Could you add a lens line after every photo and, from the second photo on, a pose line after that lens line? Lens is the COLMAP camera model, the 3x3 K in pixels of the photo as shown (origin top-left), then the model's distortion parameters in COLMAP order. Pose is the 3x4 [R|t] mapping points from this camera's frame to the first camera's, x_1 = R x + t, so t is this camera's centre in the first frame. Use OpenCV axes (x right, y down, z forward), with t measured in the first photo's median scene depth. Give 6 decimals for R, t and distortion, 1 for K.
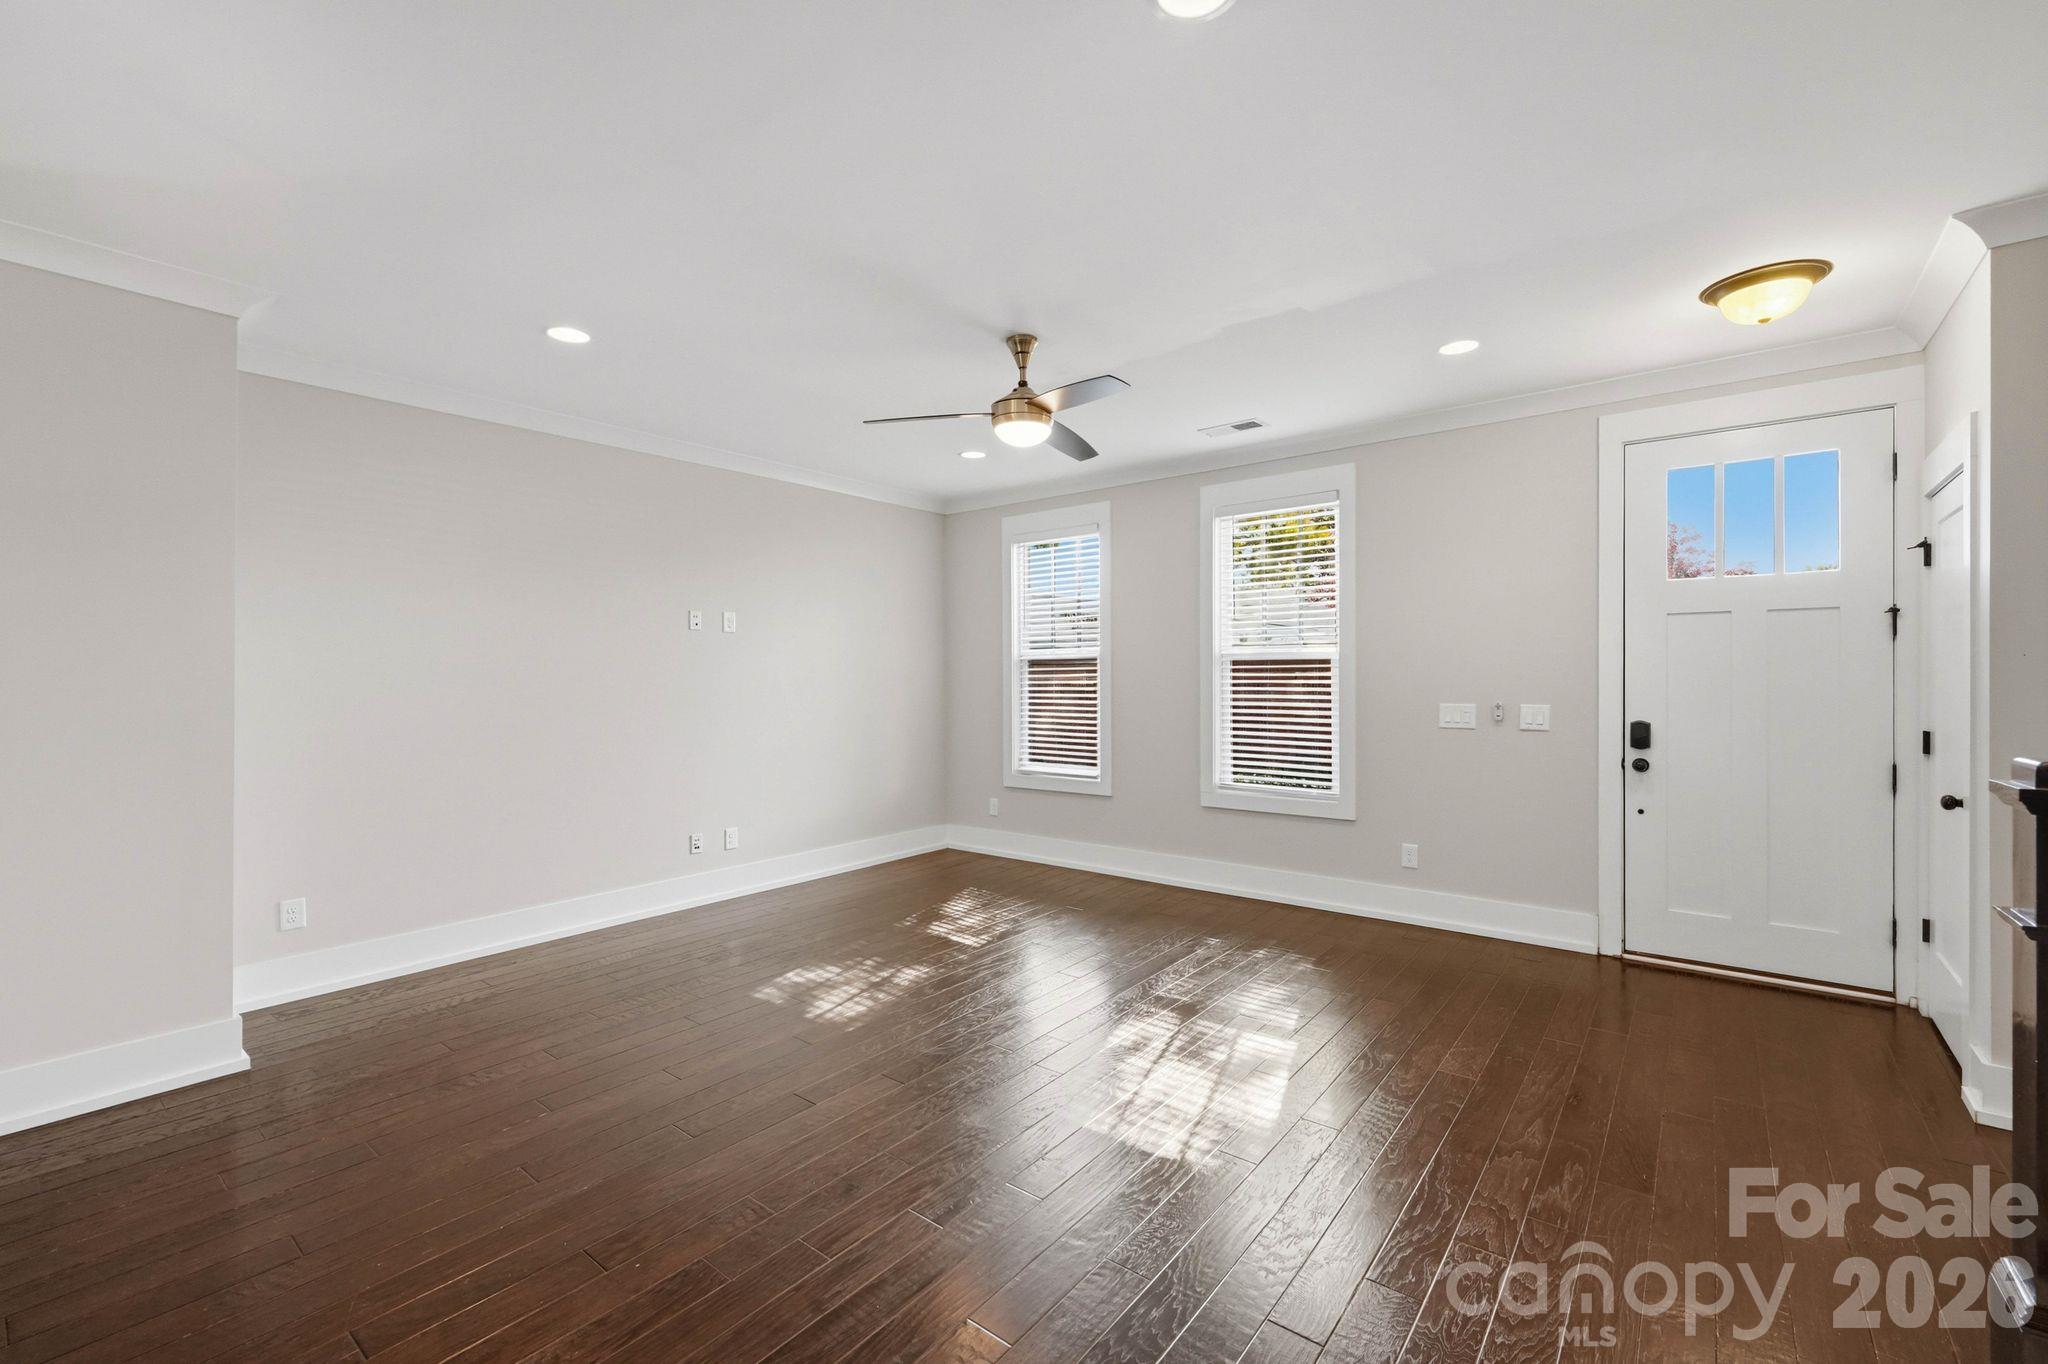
lens RADIAL K [[845.8, 0, 1019.9], [0, 845.8, 673.9], [0, 0, 1]] dist [0.000272, -0.001387]
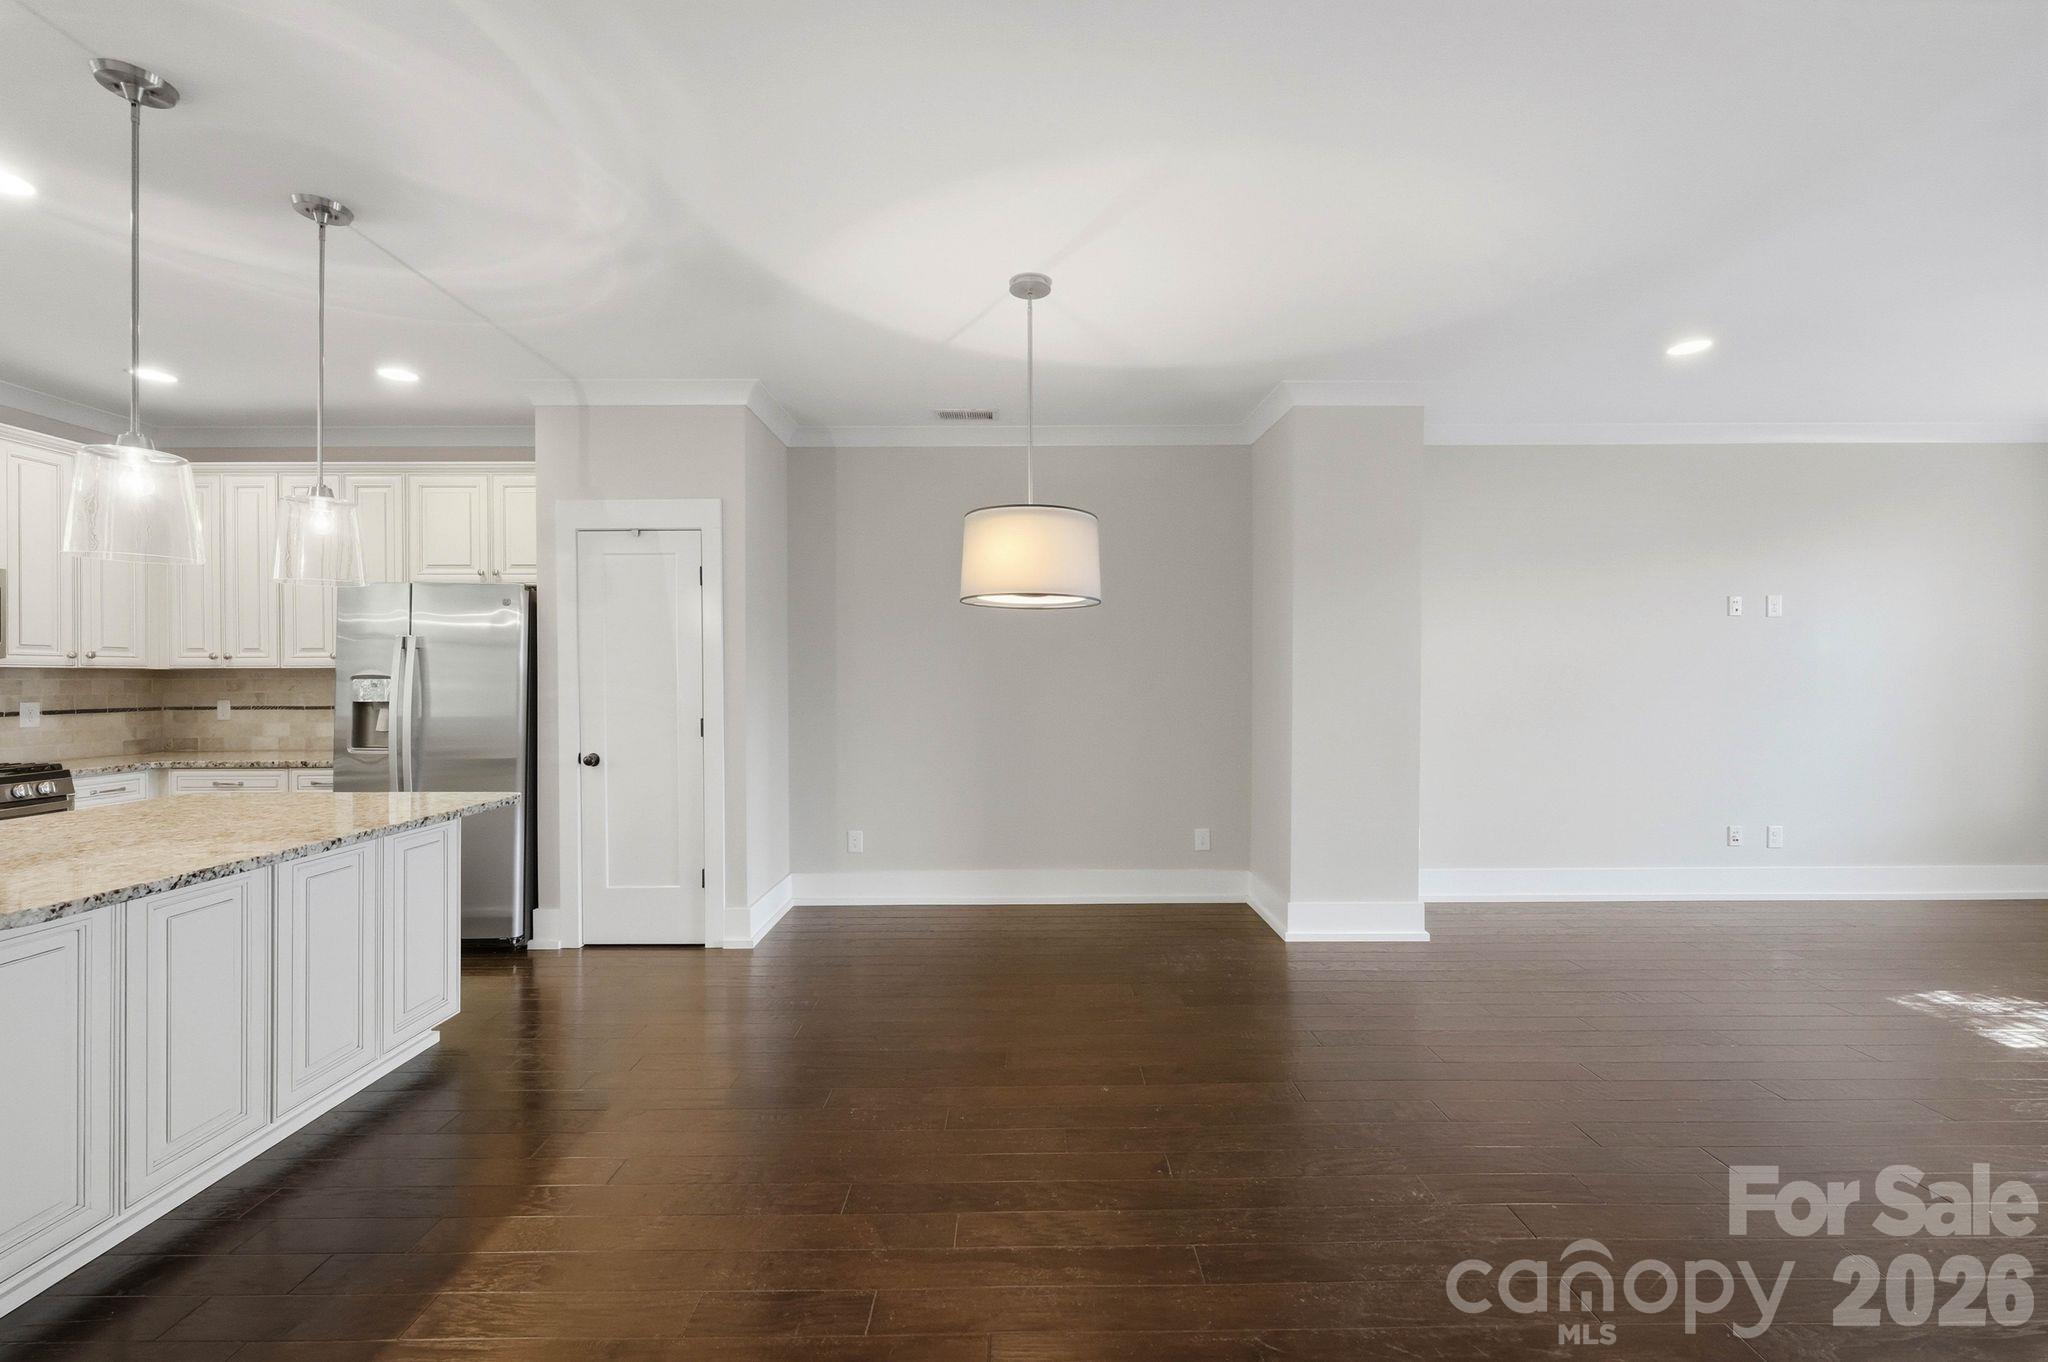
lens RADIAL K [[845.8, 0, 990.5], [0, 845.8, 677.3], [0, 0, 1]] dist [0.000272, -0.001387]
pose [[0.628138, 0.009583, -0.778043, -0.206424], [0.004980, 0.999854, 0.016335, -0.002726], [0.778086, -0.014135, 0.627999, -0.343359]]
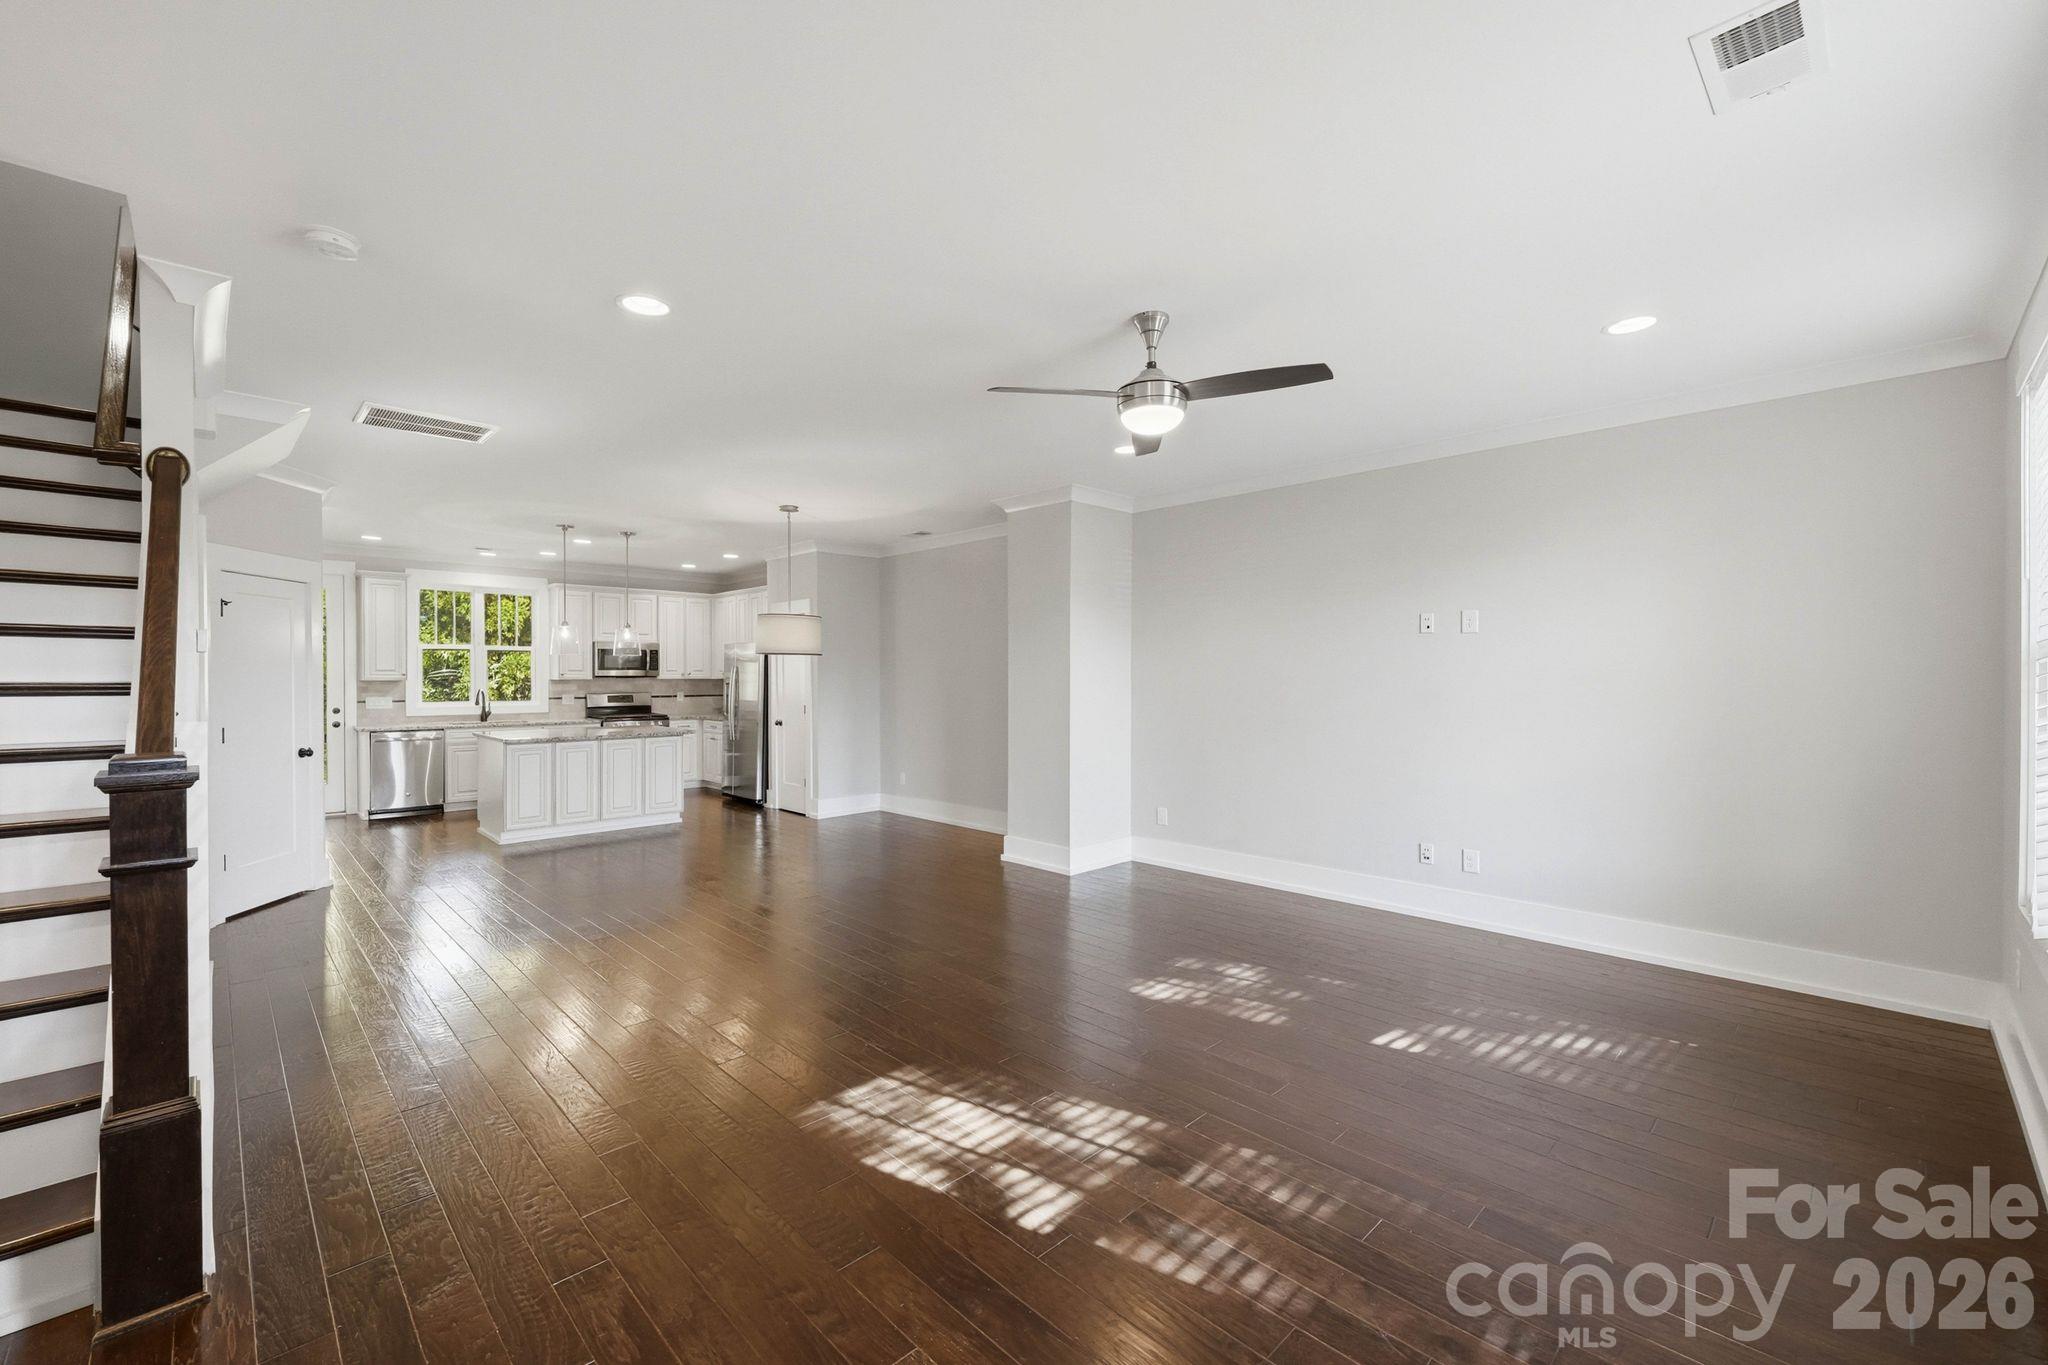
lens RADIAL K [[827.2, 0, 1022.9], [0, 827.2, 675.1], [0, 0, 1]] dist [-0.001377, 0.000330]
pose [[-0.122144, 0.003481, -0.992506, 0.762028], [0.007486, 0.999969, 0.002585, -0.012689], [0.992484, -0.007114, -0.122166, 0.820268]]
